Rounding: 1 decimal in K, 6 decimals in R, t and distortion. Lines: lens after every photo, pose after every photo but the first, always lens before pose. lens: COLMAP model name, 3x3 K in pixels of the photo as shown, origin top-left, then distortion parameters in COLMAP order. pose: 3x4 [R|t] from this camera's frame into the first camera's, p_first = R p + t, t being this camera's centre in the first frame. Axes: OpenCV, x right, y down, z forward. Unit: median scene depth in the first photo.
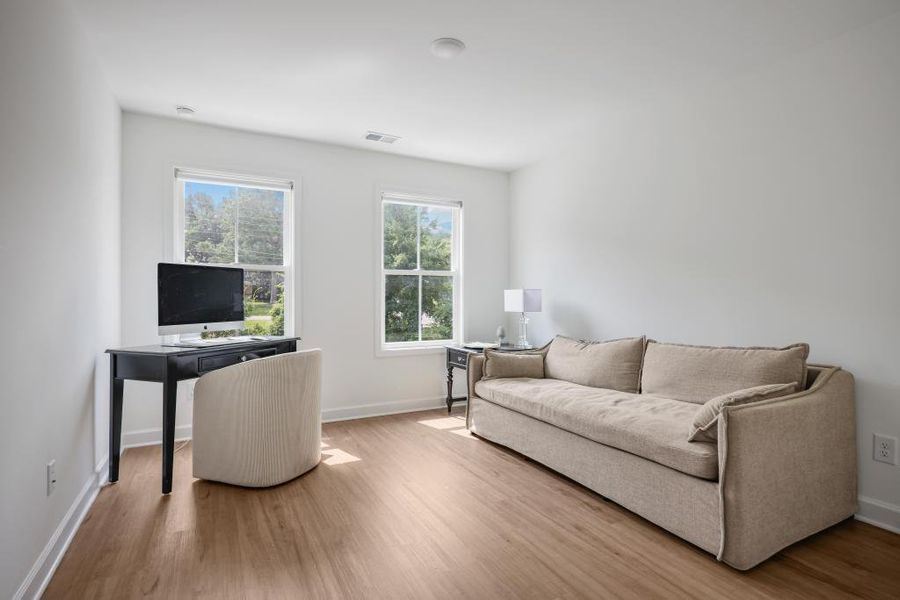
lens RADIAL K [[449.5, 0, 453.3], [0, 449.5, 293.7], [0, 0, 1]] dist [0.000702, -0.000303]
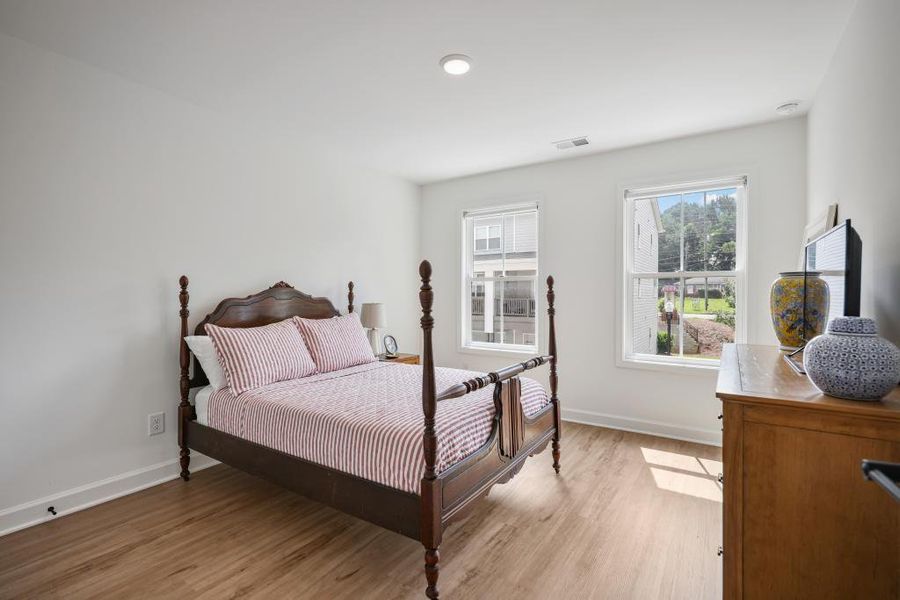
lens RADIAL K [[449.5, 0, 453.3], [0, 449.5, 293.7], [0, 0, 1]] dist [0.000702, -0.000303]
pose [[0.447621, -0.008304, -0.894185, 0.482919], [-0.006763, 0.999897, -0.012671, 0.001580], [0.894198, 0.011719, 0.447519, 0.246420]]
